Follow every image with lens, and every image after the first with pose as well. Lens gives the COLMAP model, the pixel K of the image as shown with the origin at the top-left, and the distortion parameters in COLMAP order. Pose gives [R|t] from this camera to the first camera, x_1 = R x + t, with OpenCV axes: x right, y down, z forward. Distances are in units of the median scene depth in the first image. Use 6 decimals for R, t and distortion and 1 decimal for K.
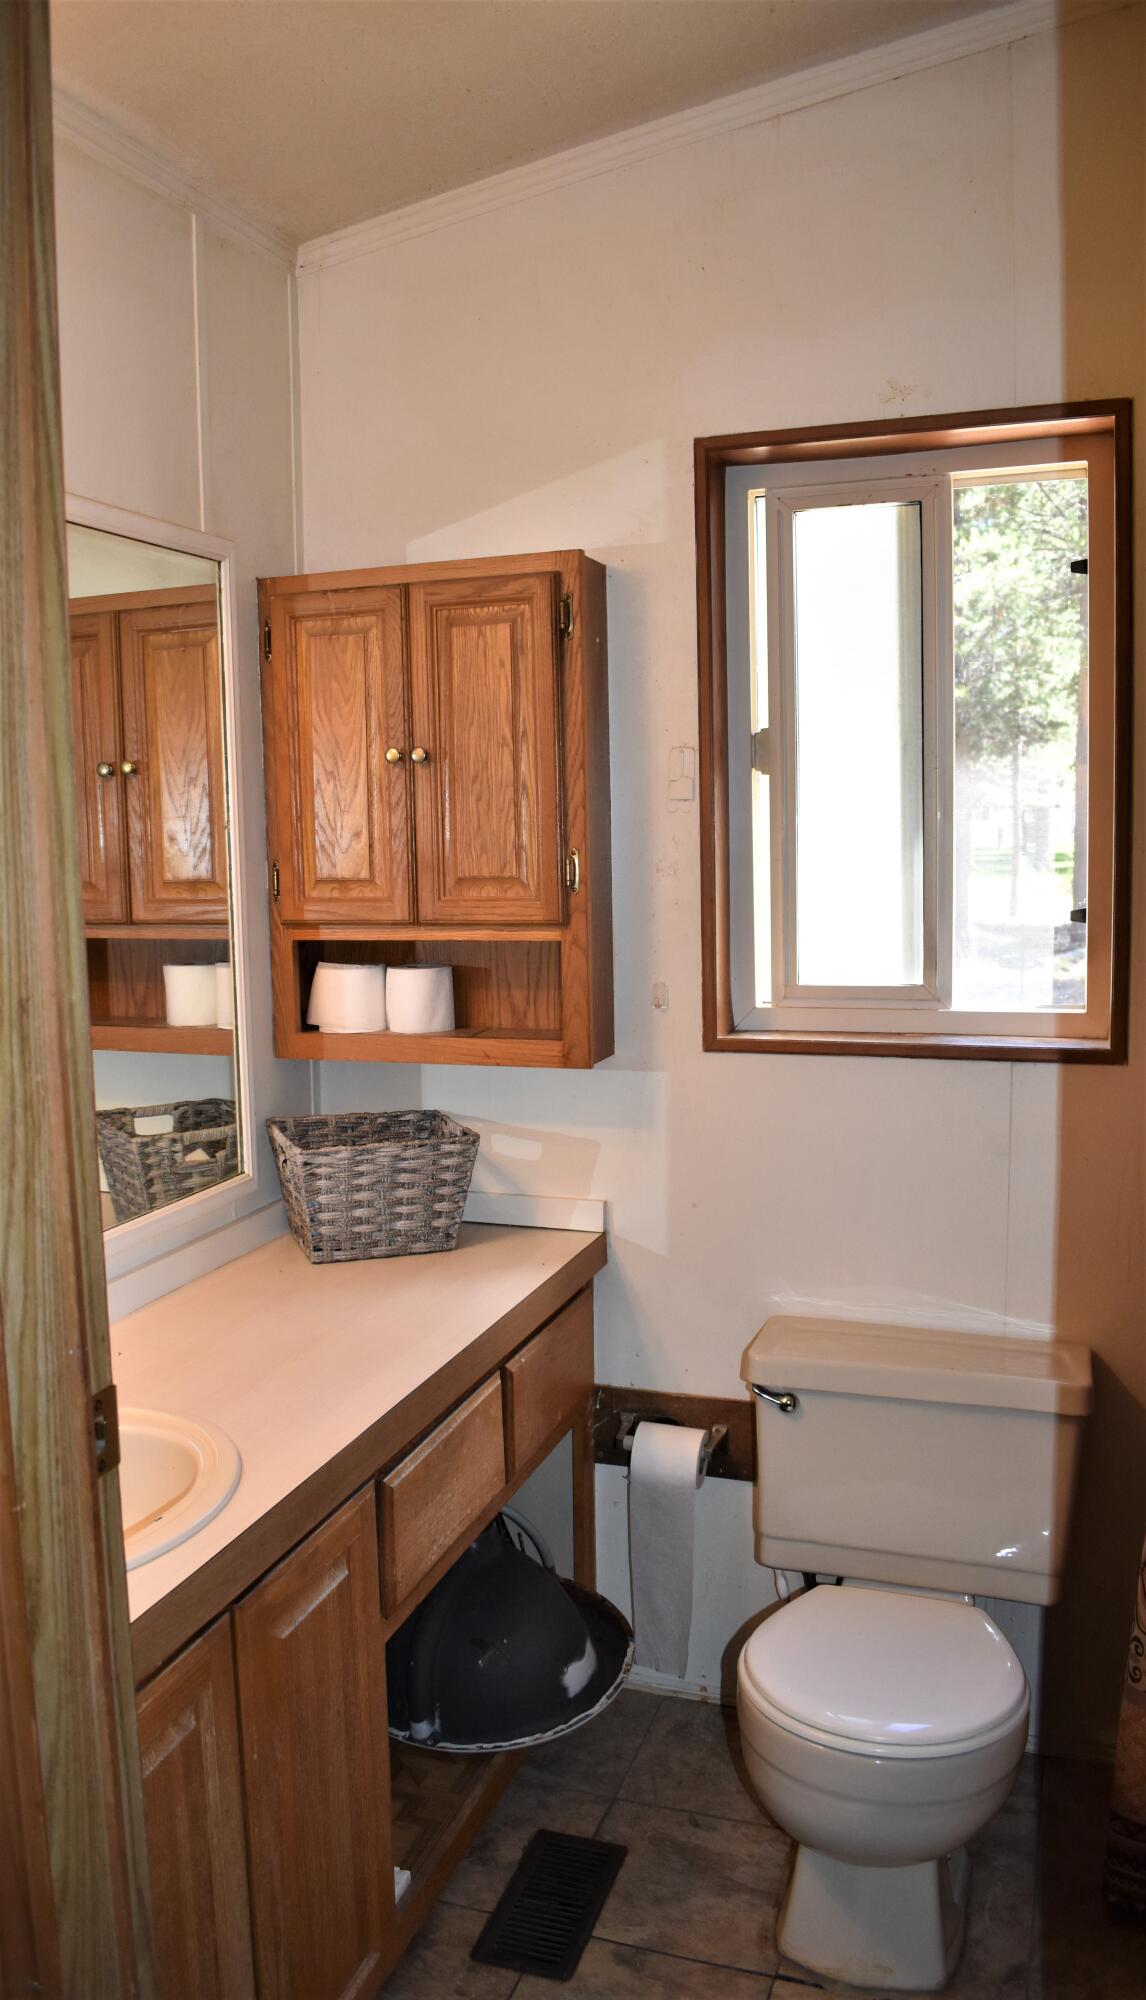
lens RADIAL K [[1519.4, 0, 573.0], [0, 1519.4, 1000.0], [0, 0, 1]] dist [-0.056706, -0.001319]
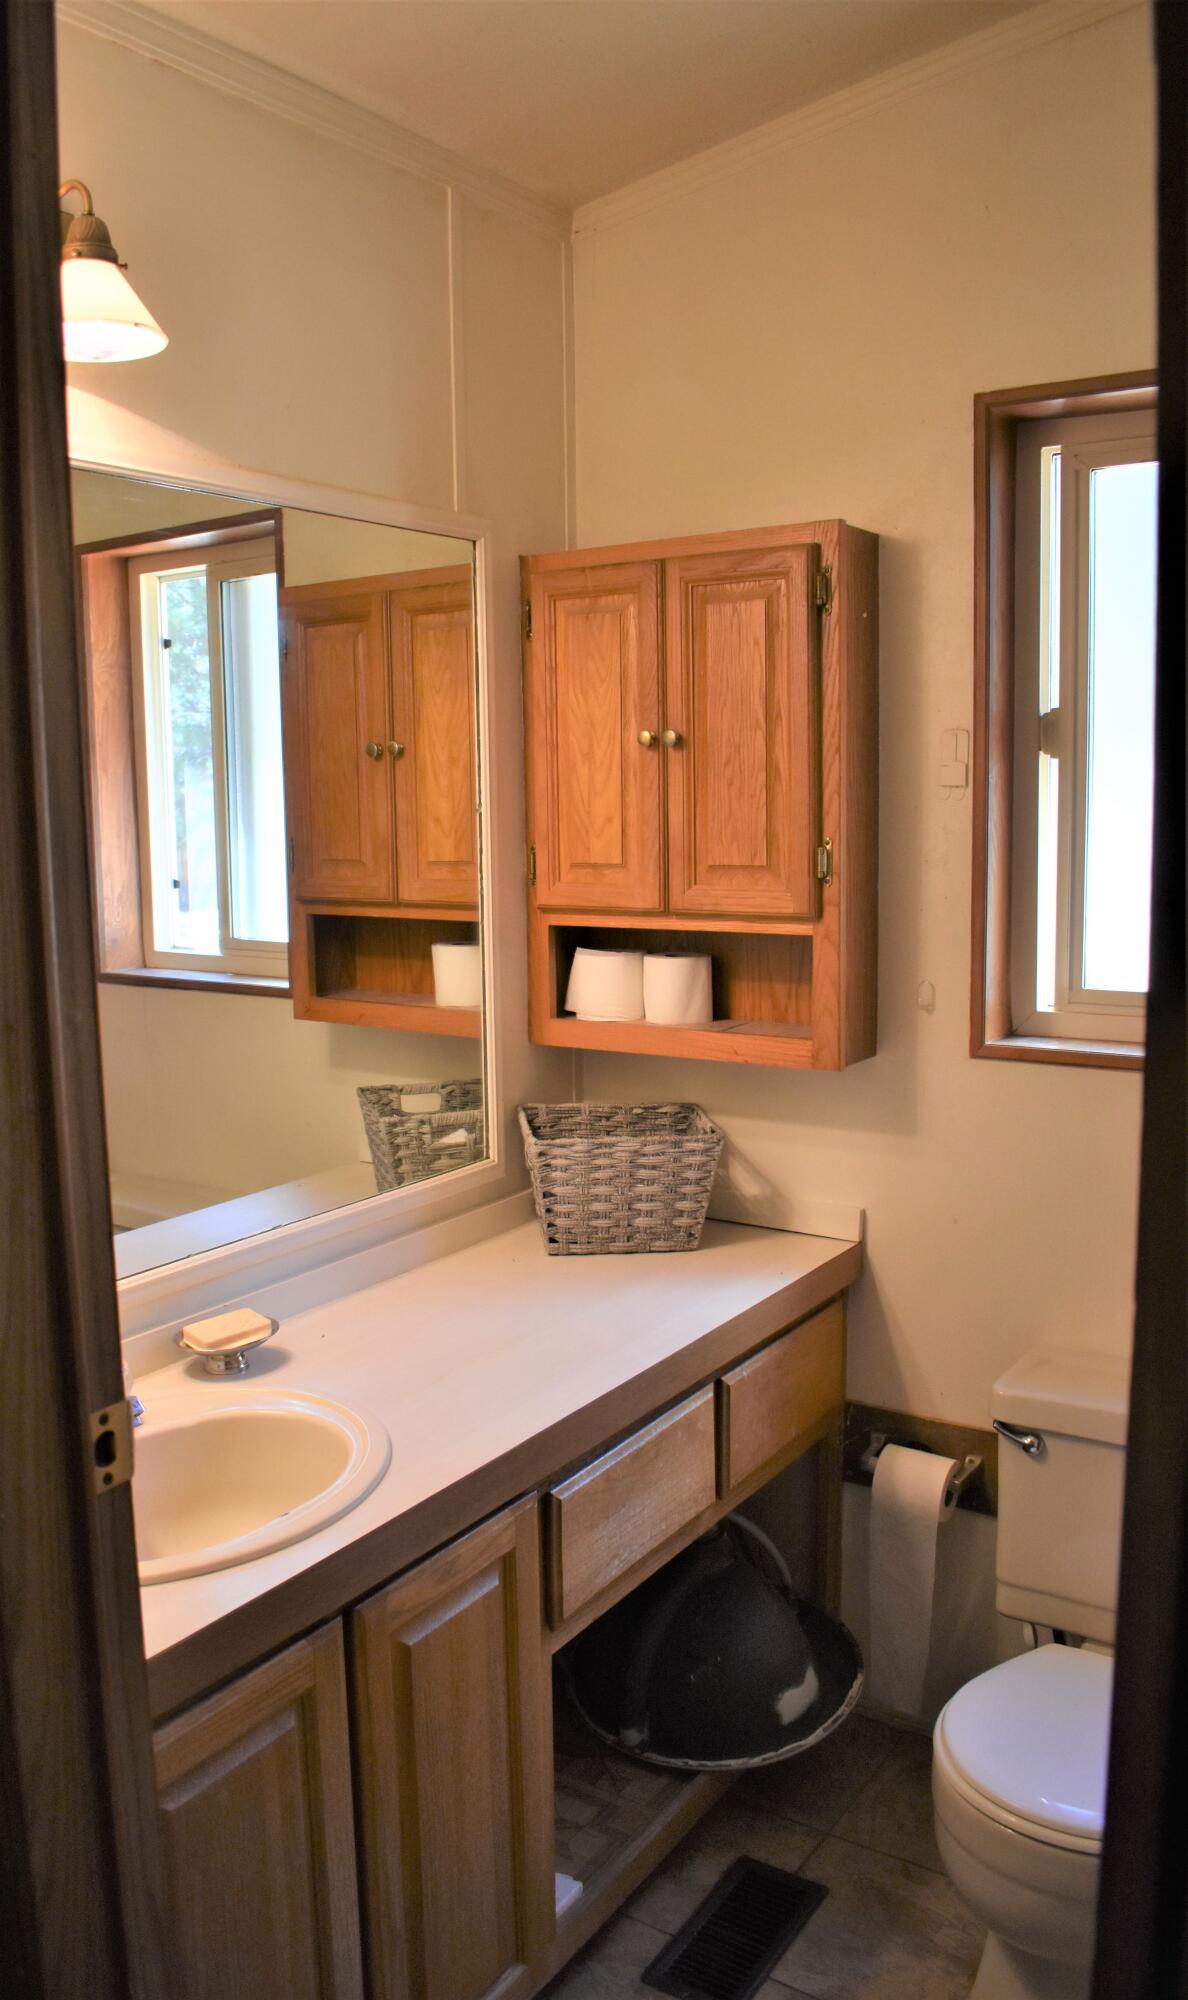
lens RADIAL K [[1547.1, 0, 593.5], [0, 1547.1, 1009.9], [0, 0, 1]] dist [-0.064355, 0.005663]
pose [[0.972975, 0.040051, -0.227410, 0.078825], [-0.034120, 0.998969, 0.029953, -0.016359], [0.228375, -0.021384, 0.973338, 0.030836]]
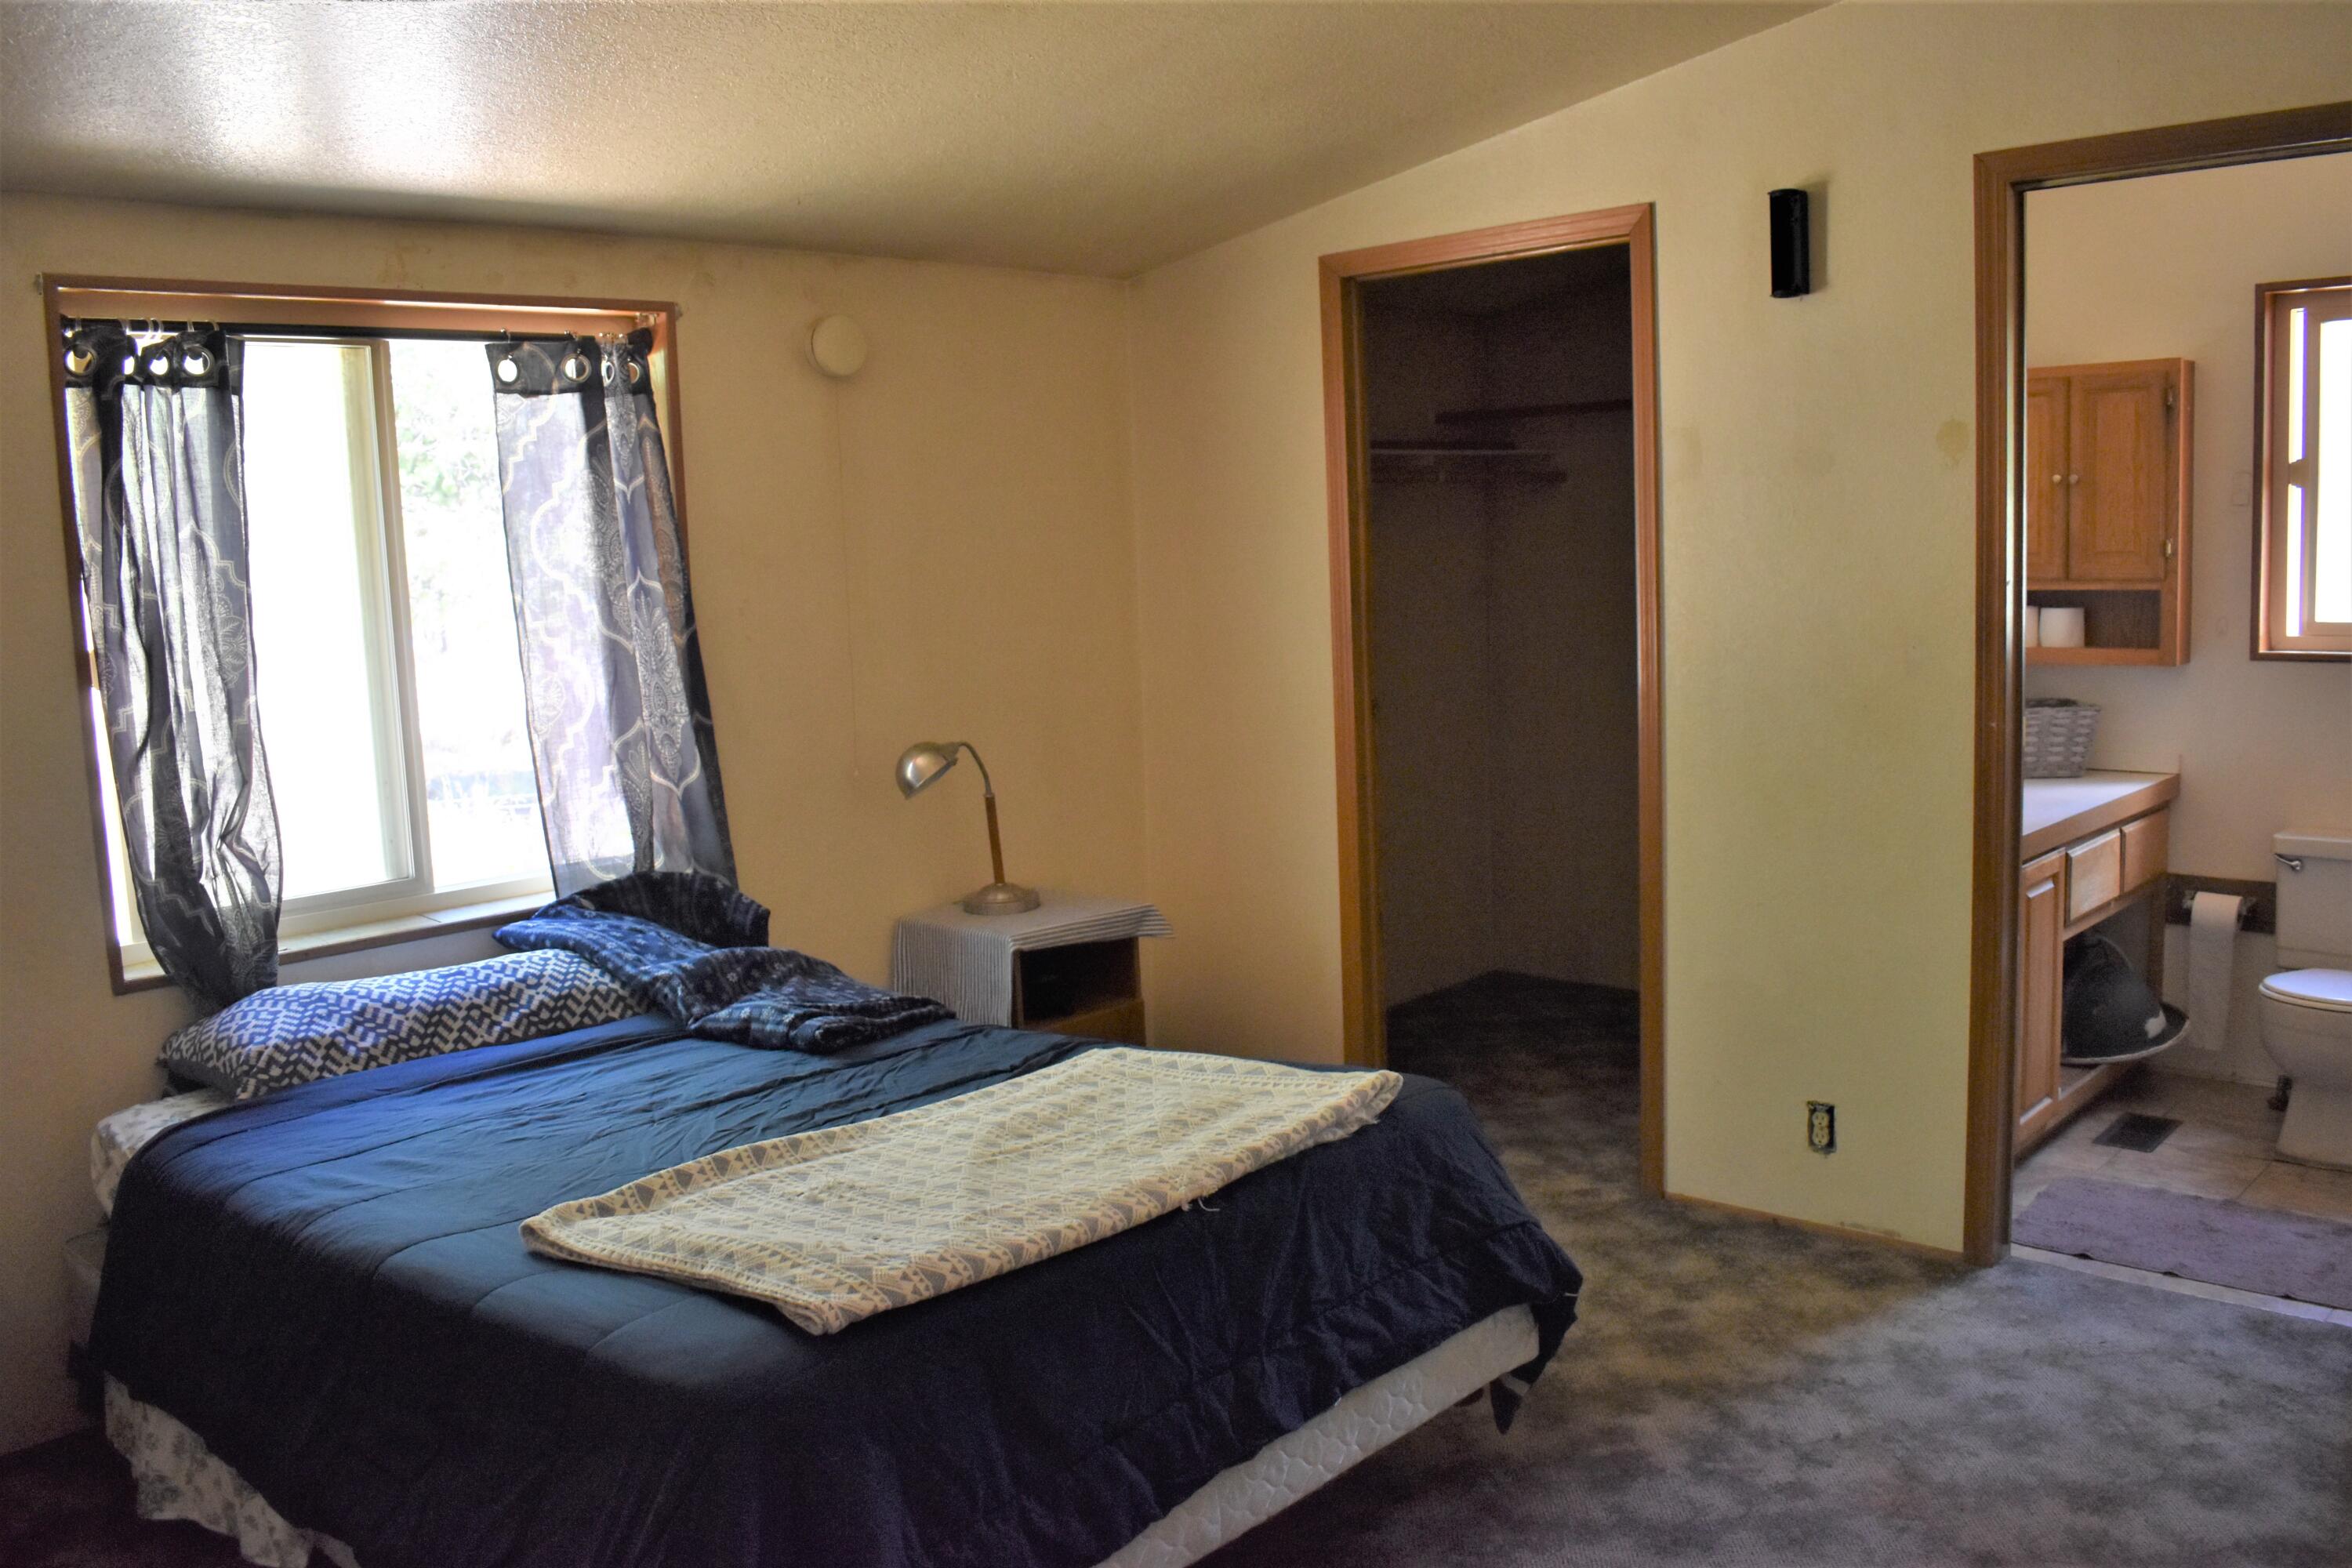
lens RADIAL K [[1890.8, 0, 1176.0], [0, 1890.8, 784.0], [0, 0, 1]] dist [-0.087578, 0.009341]
pose [[0.910960, 0.037173, -0.410816, -0.152549], [-0.024543, 0.999051, 0.035978, 0.127321], [0.411764, -0.022692, 0.911008, -1.286458]]
